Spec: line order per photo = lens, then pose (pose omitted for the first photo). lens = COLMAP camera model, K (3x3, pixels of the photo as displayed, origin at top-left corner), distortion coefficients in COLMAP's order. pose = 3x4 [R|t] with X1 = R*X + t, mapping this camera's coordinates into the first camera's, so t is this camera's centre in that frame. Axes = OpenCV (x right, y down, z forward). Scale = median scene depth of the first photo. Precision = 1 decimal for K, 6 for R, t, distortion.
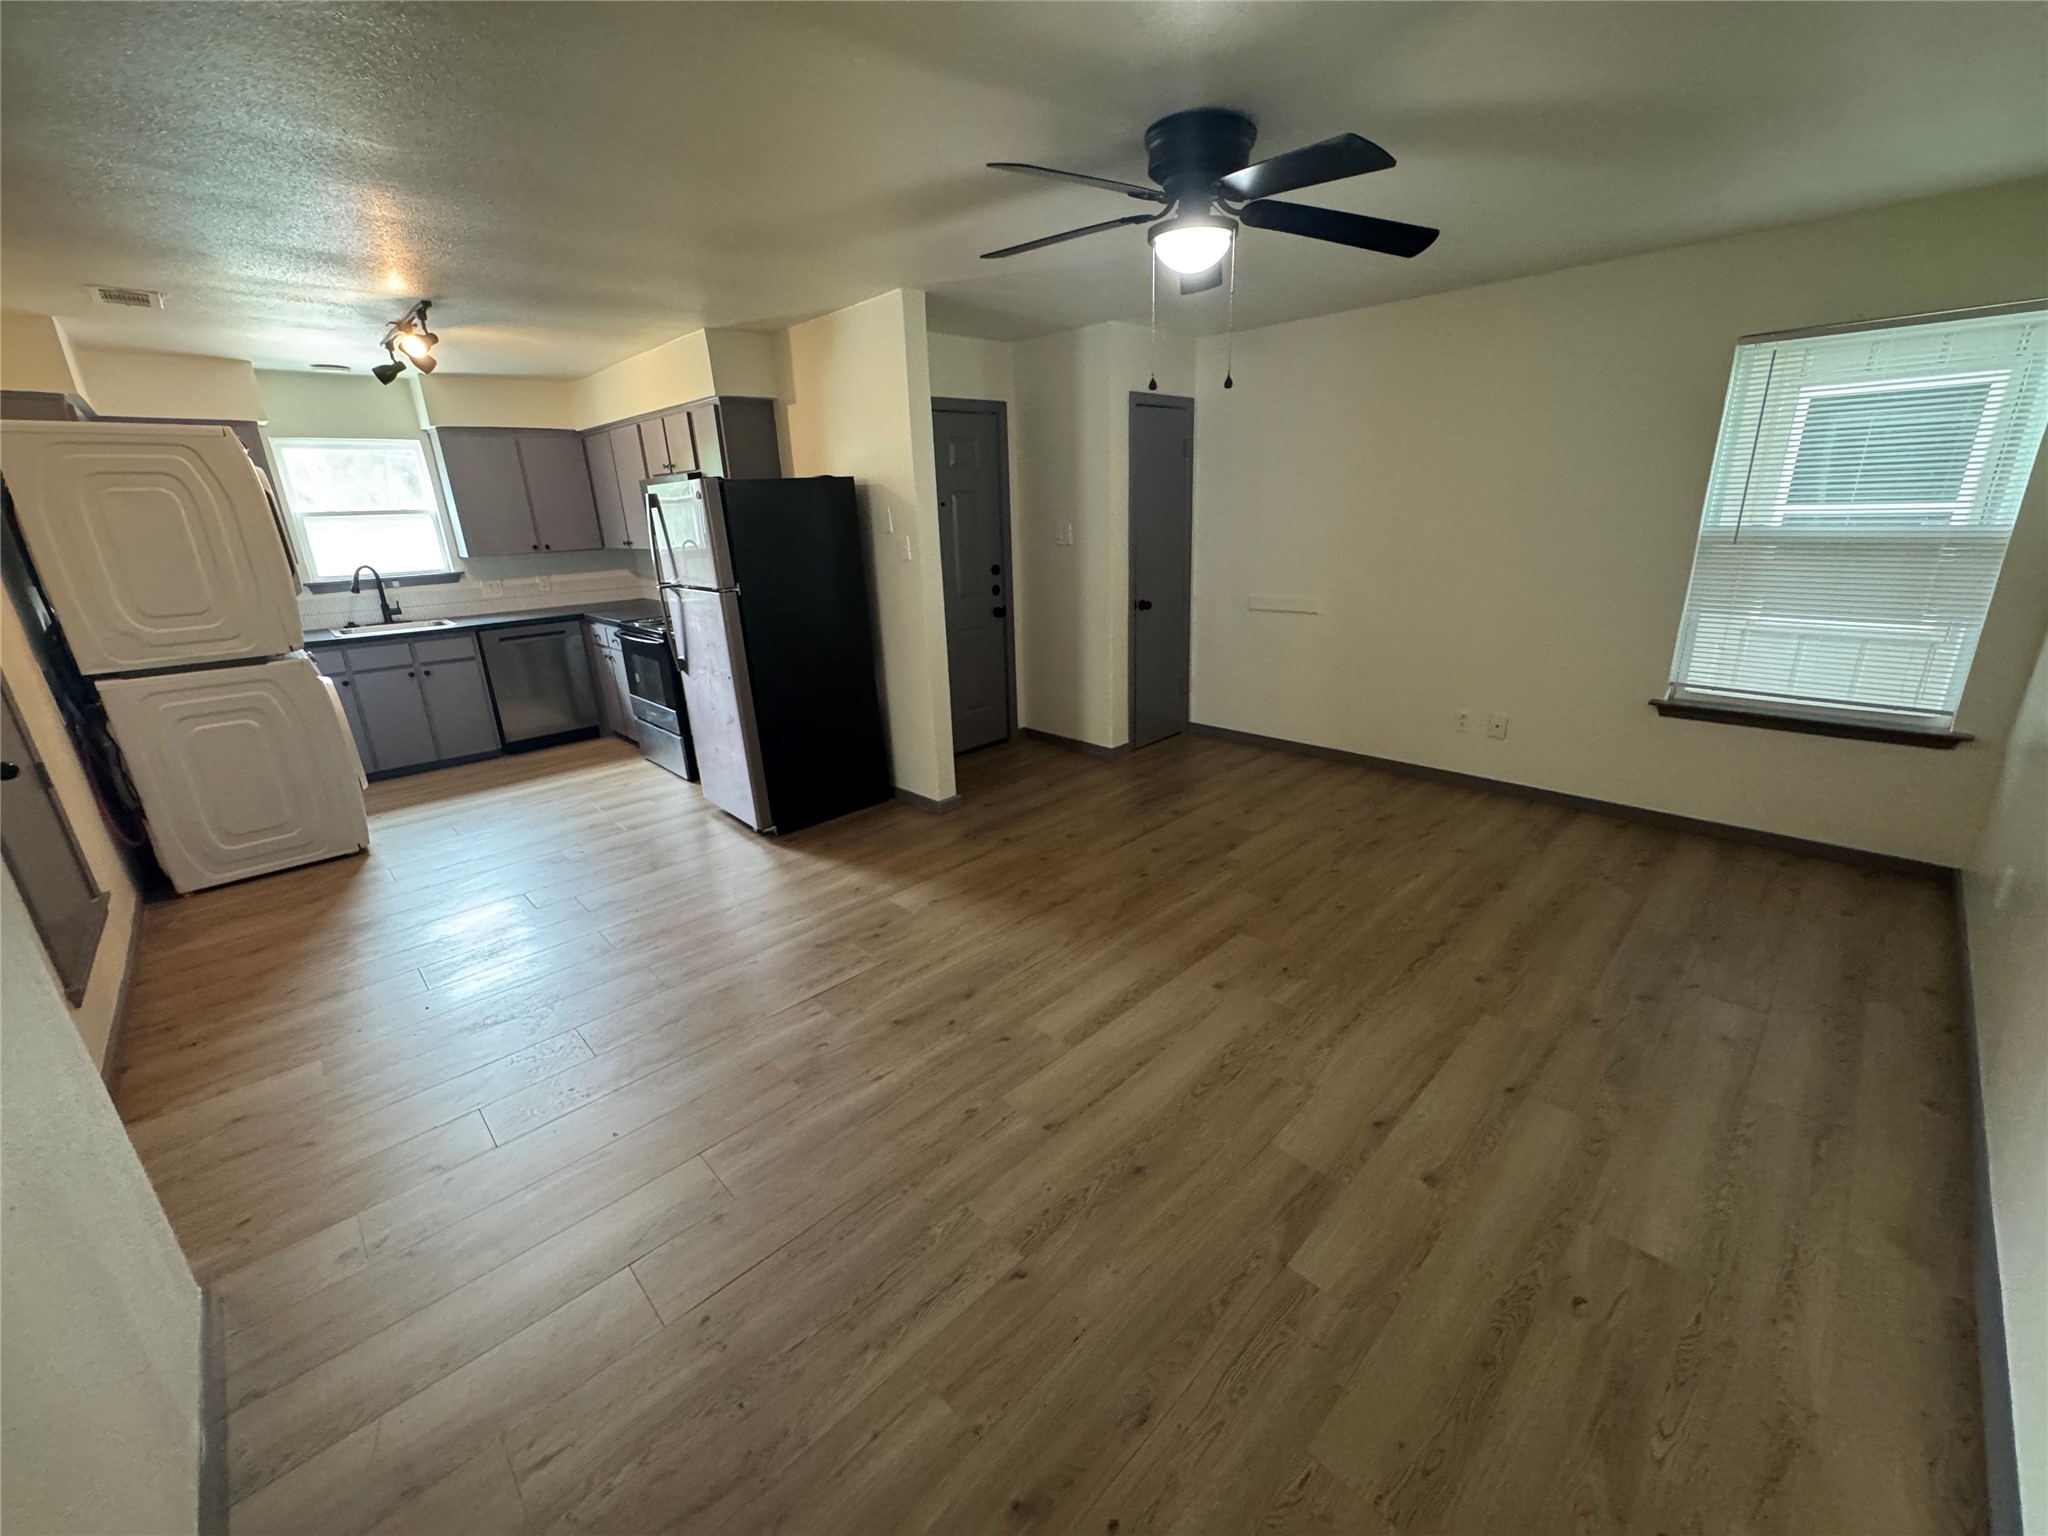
lens RADIAL K [[814.6, 0, 1028.4], [0, 814.6, 762.1], [0, 0, 1]] dist [-0.001708, -0.000183]
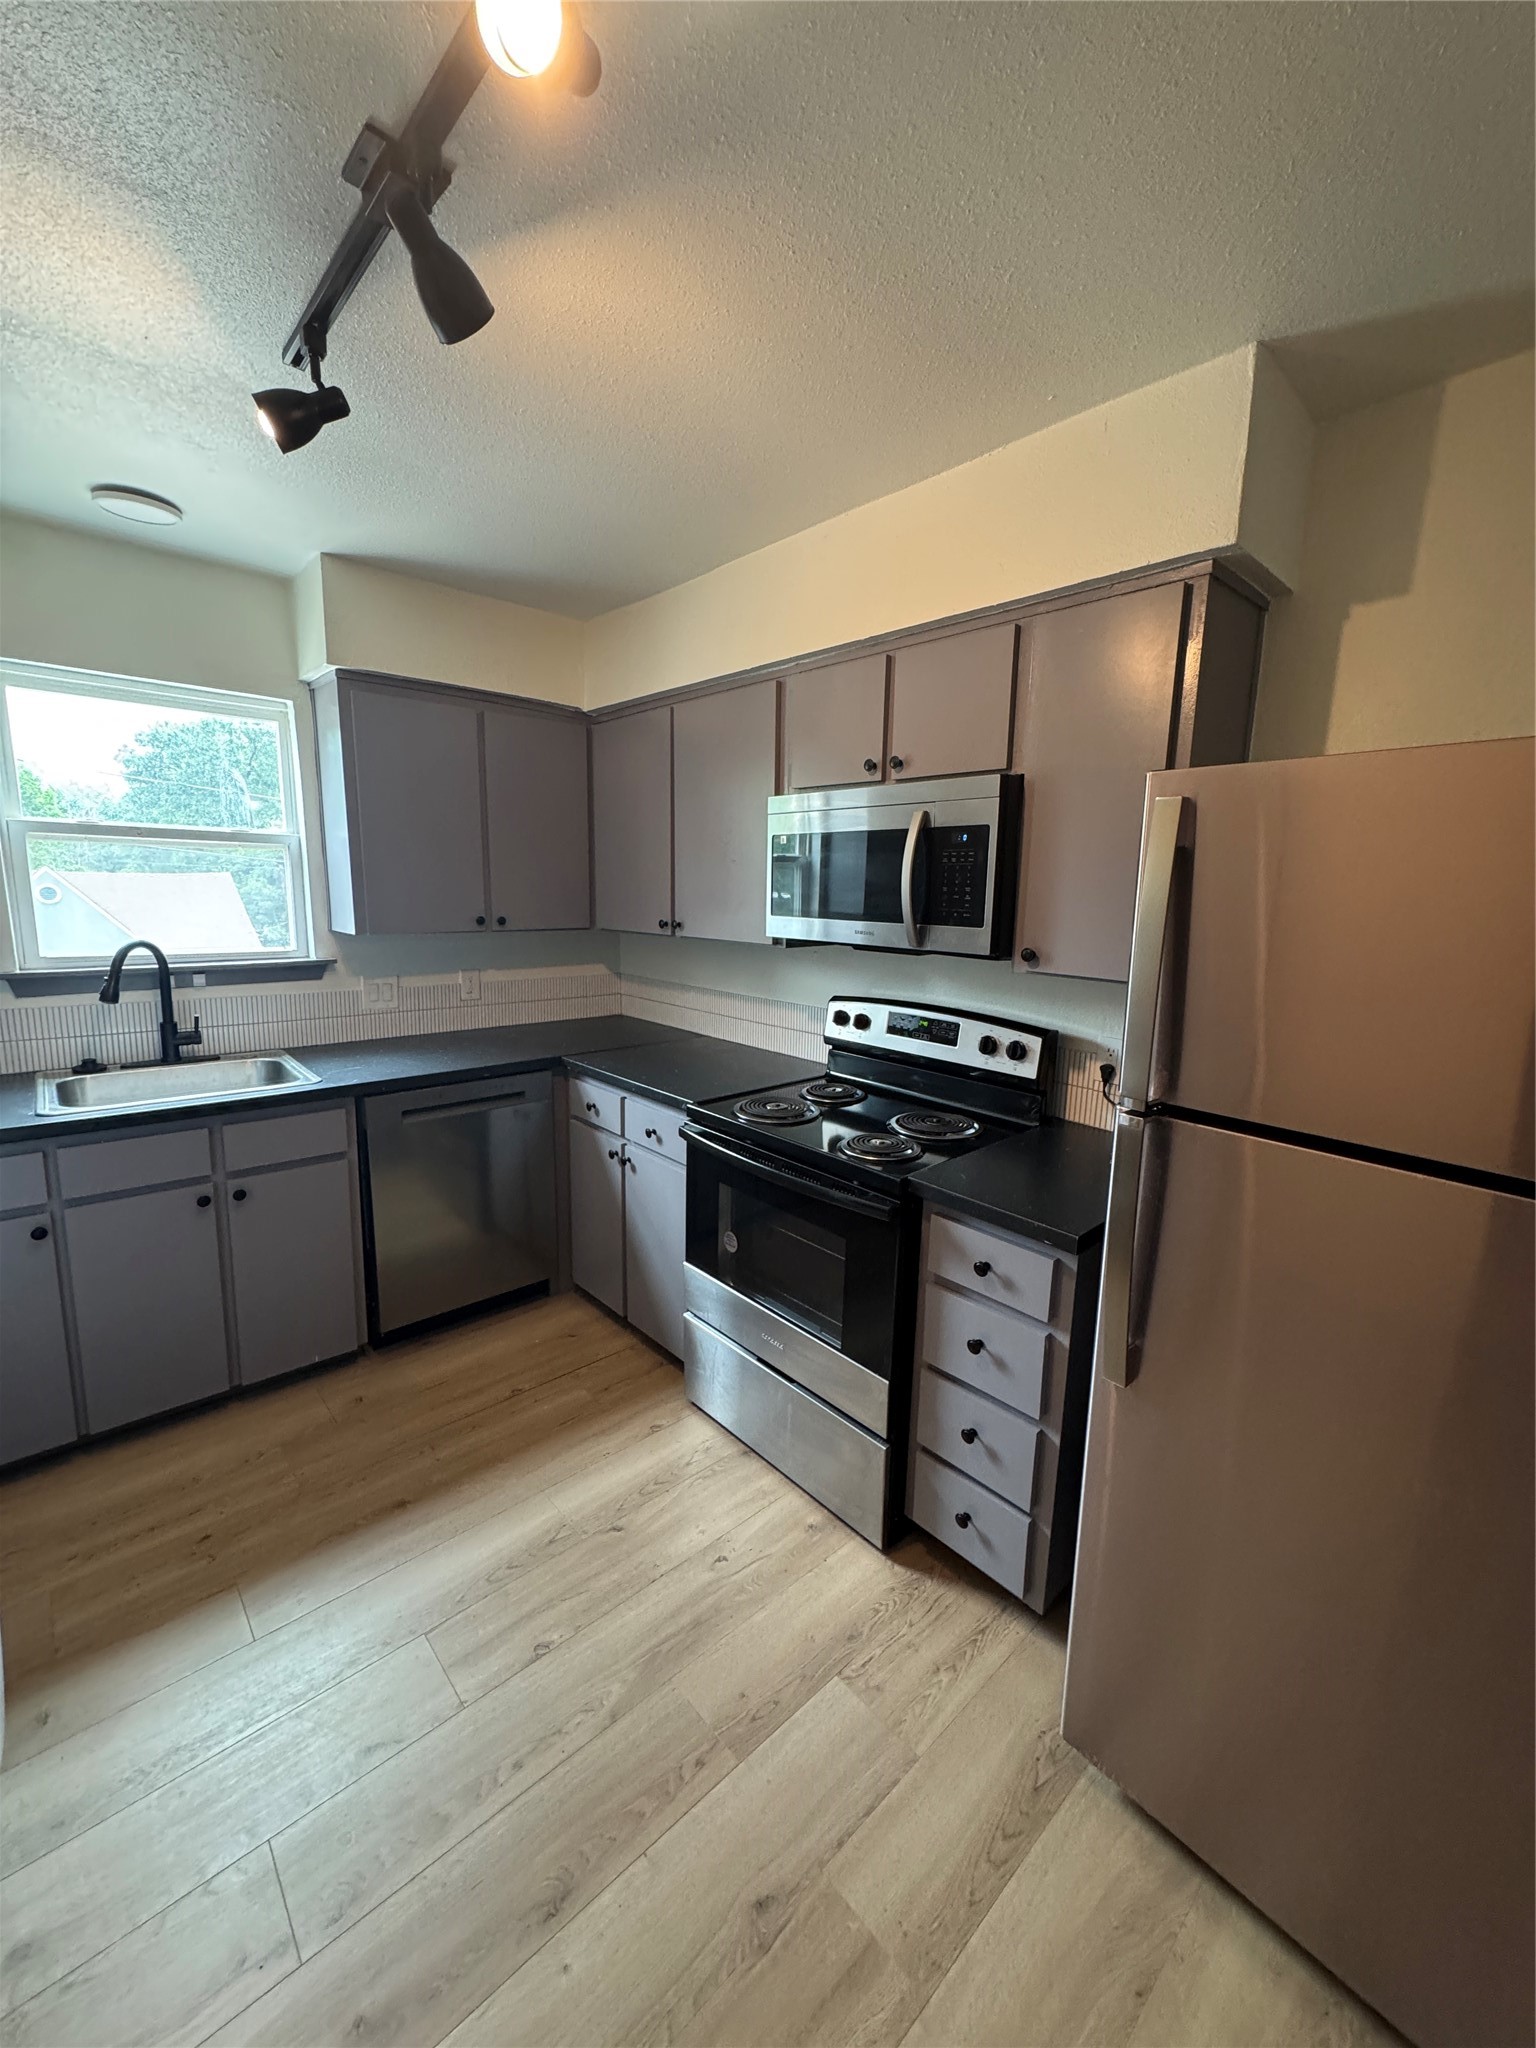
lens RADIAL K [[814.6, 0, 772.4], [0, 814.6, 1023.8], [0, 0, 1]] dist [-0.001708, -0.000183]
pose [[0.997940, 0.061910, -0.016797, -0.415370], [-0.063646, 0.988275, -0.138785, -0.142896], [0.008008, 0.139568, 0.990180, 0.513212]]
